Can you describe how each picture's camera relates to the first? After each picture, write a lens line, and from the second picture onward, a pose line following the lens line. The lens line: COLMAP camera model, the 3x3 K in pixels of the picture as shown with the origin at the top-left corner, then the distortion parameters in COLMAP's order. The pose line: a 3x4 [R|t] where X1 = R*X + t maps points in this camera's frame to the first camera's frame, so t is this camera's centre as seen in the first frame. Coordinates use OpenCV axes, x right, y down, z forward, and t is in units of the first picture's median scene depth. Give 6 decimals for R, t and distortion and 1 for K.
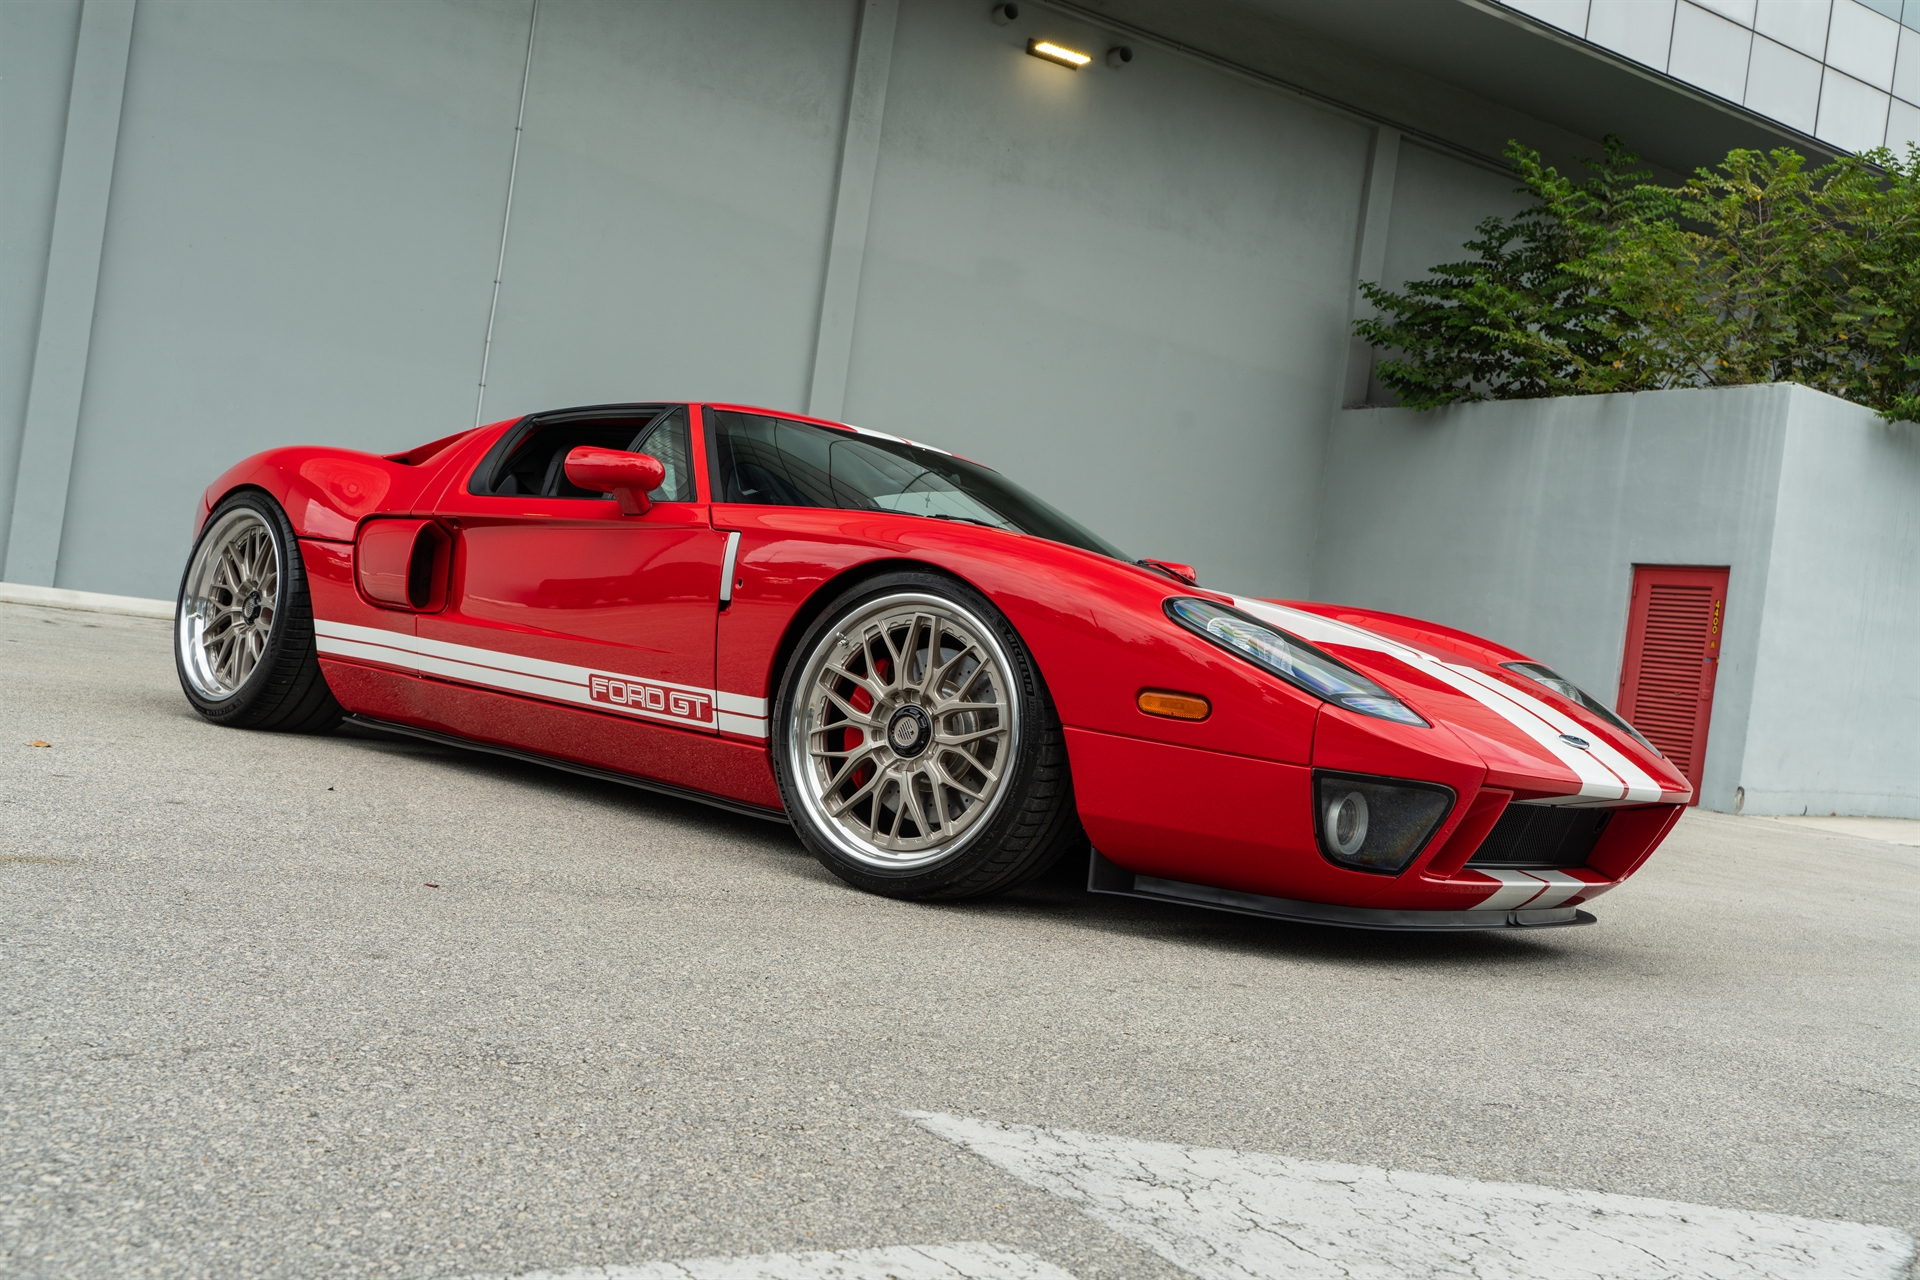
lens RADIAL K [[1841.7, 0, 960.0], [0, 1841.7, 640.0], [0, 0, 1]] dist [-0.005689, 0.009990]
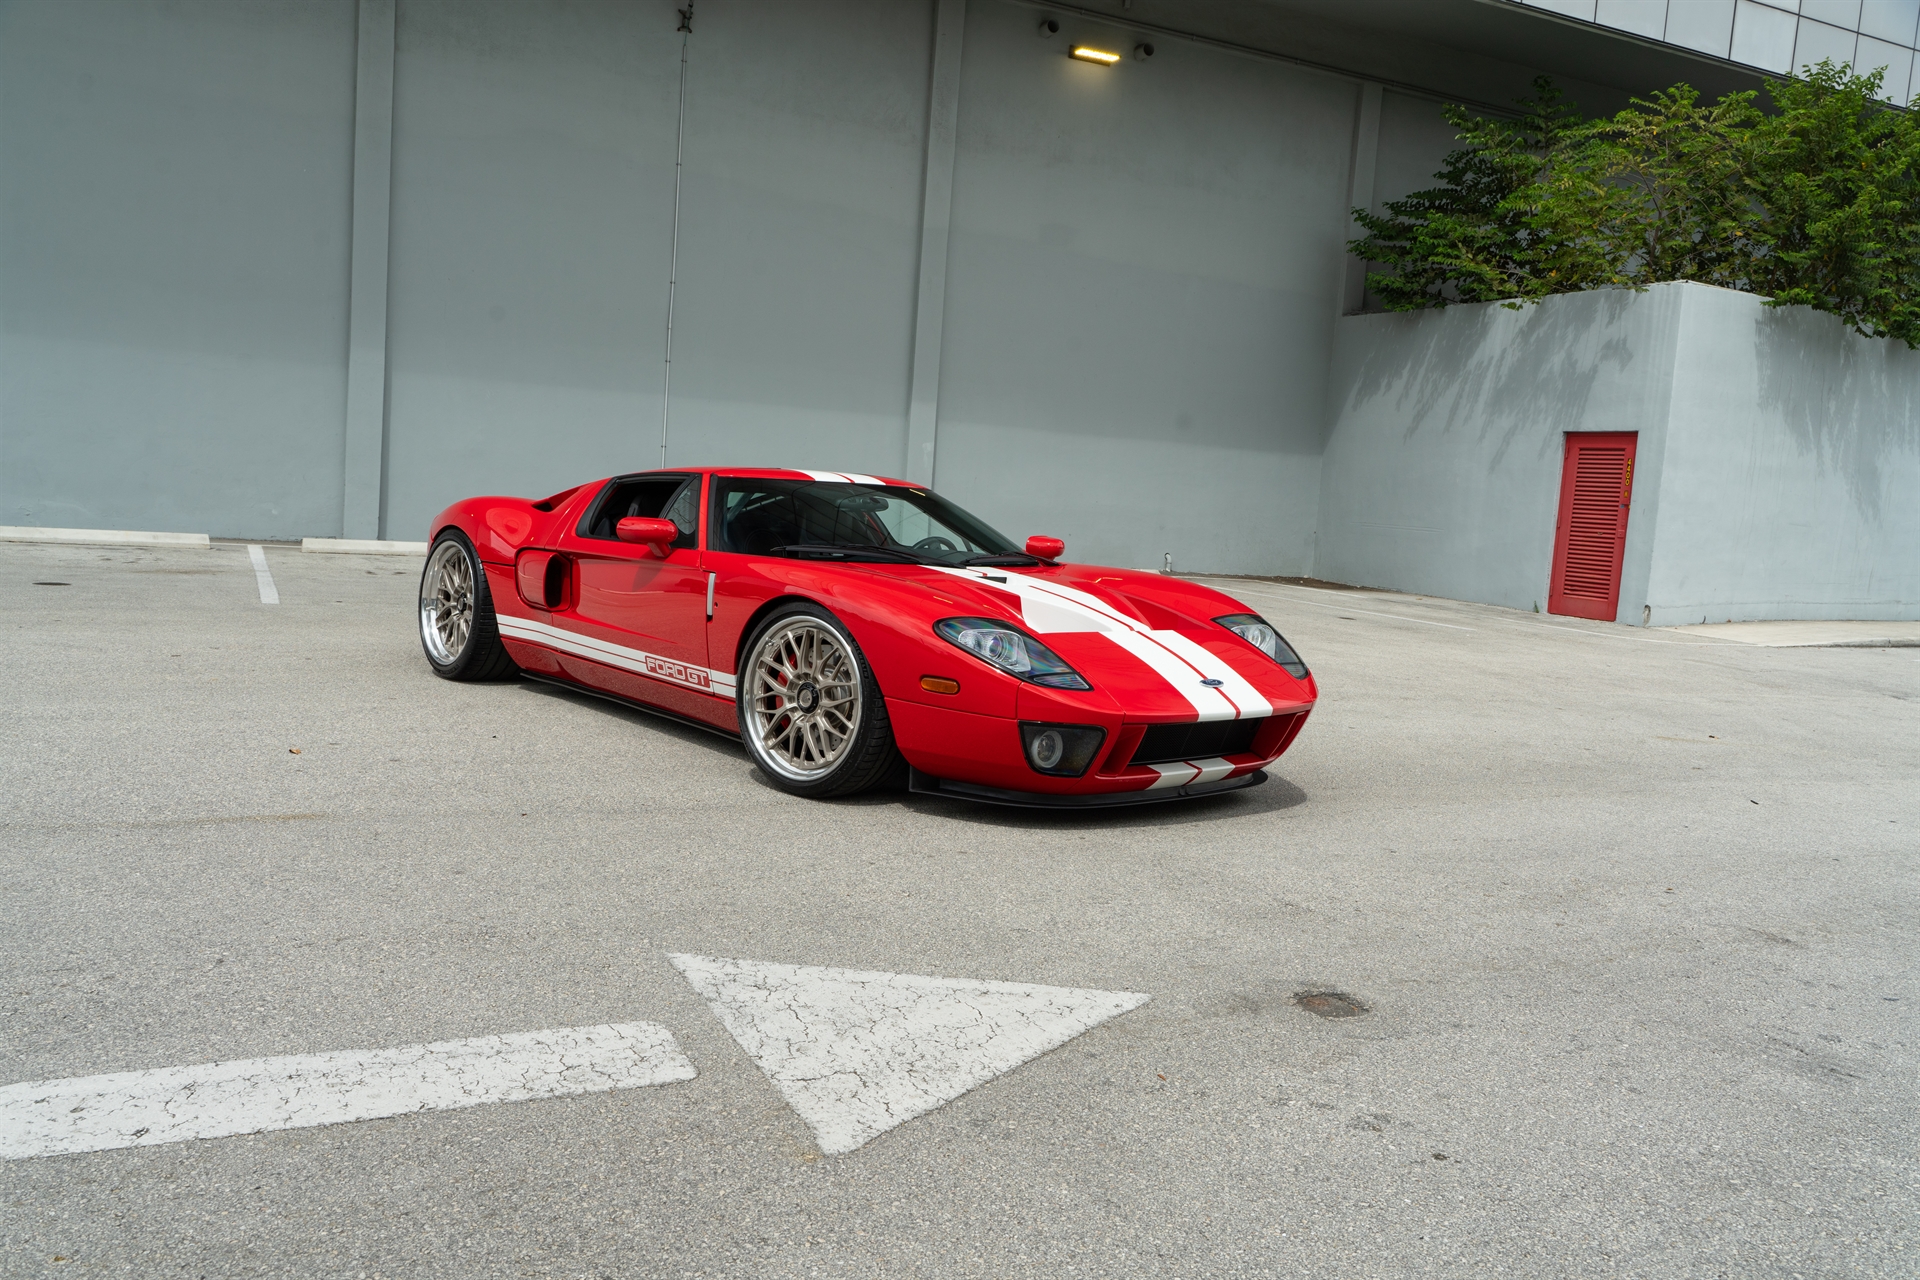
lens RADIAL K [[1480.7, 0, 960.0], [0, 1480.7, 640.0], [0, 0, 1]] dist [-0.002773, 0.000472]
pose [[0.992583, -0.052854, -0.109479, 0.196318], [0.063907, 0.992928, 0.100051, -0.097099], [0.103417, -0.106305, 0.988941, -0.235544]]
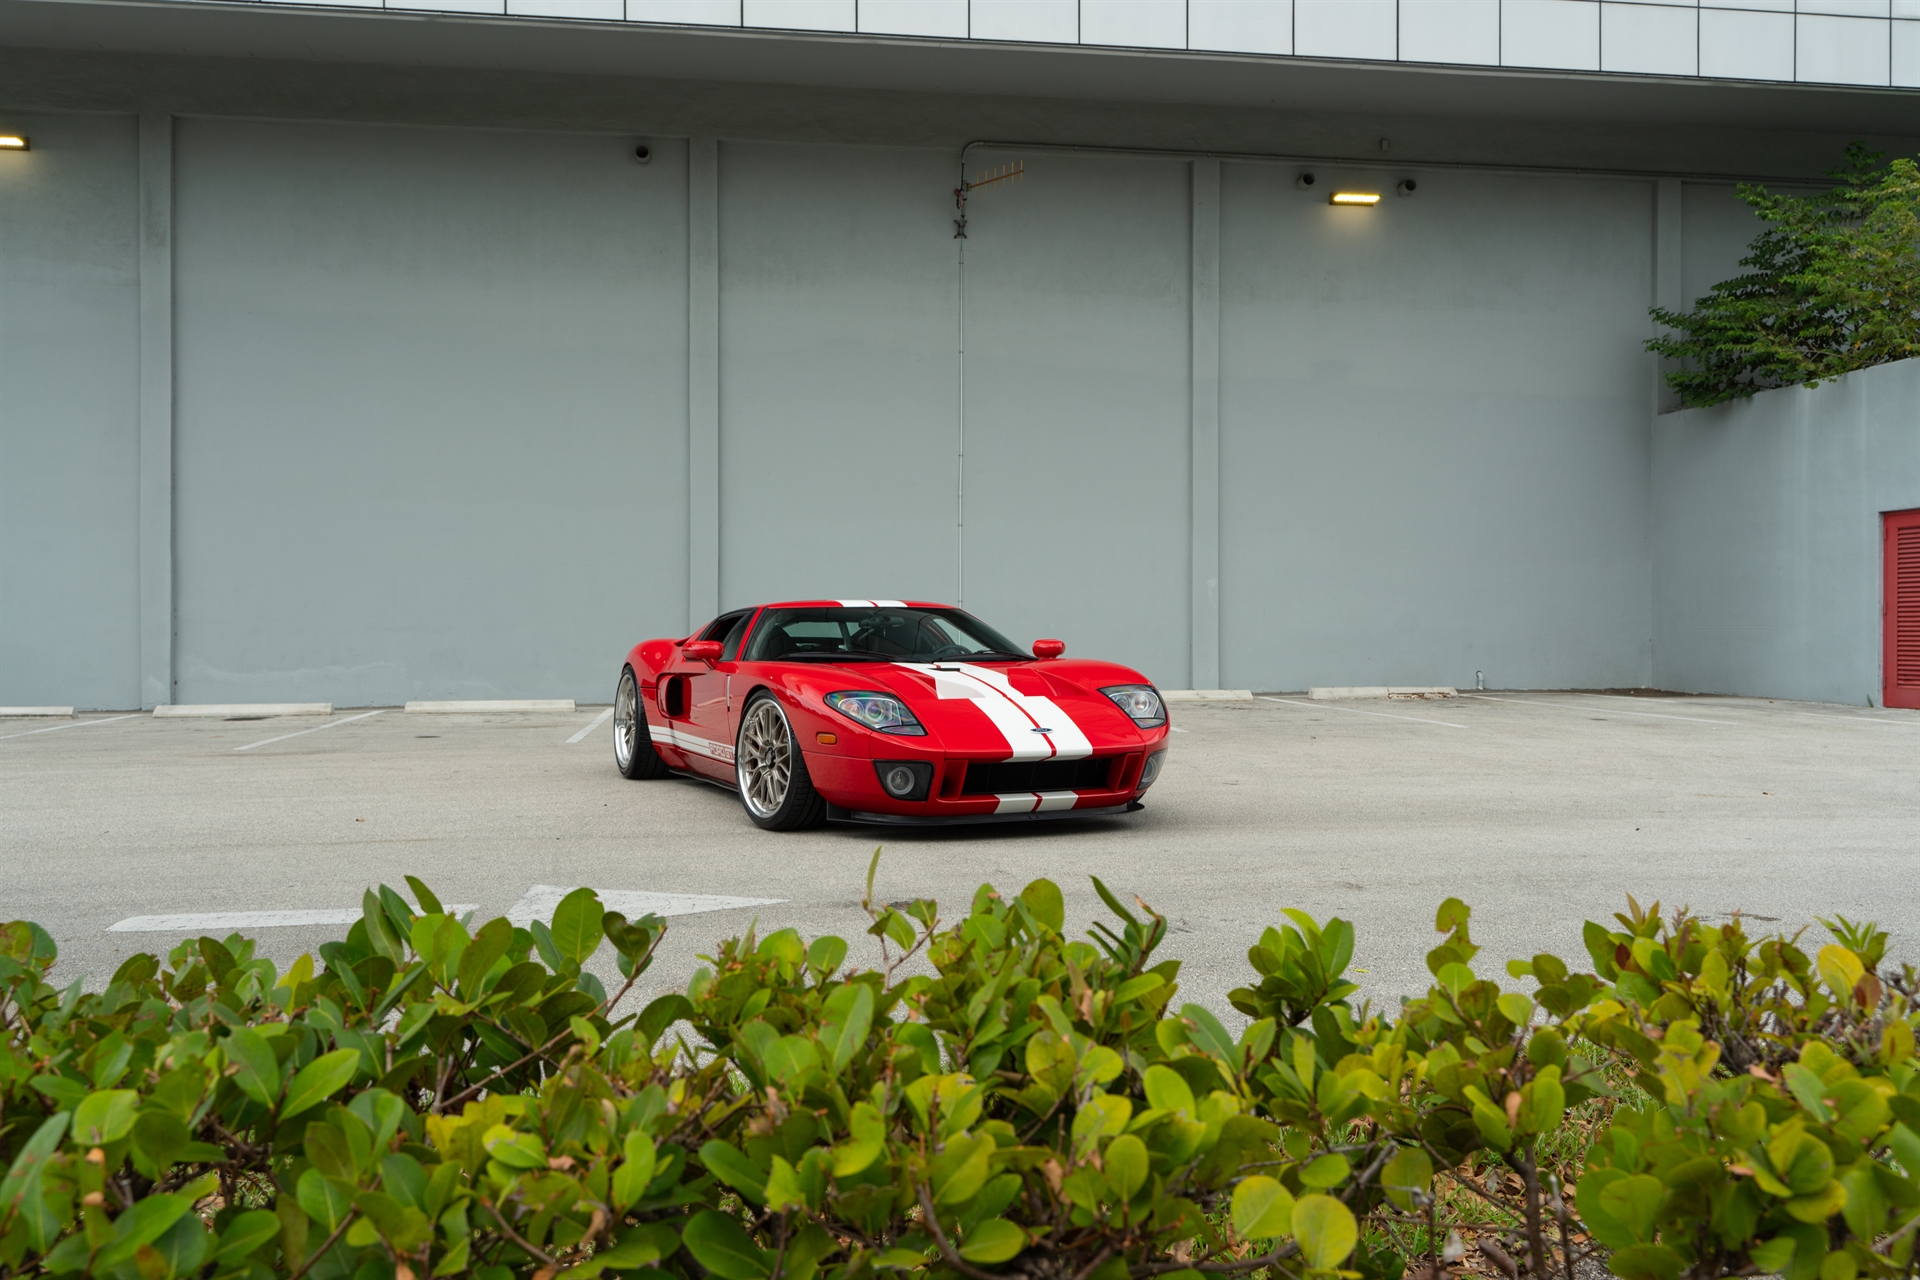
lens RADIAL K [[1556.8, 0, 980.9], [0, 1556.8, 634.7], [0, 0, 1]] dist [0.004142, -0.002325]
pose [[0.912872, -0.133062, -0.385953, 0.748624], [0.128141, 0.991005, -0.038578, 0.003966], [0.387615, -0.014240, 0.921711, -0.529884]]
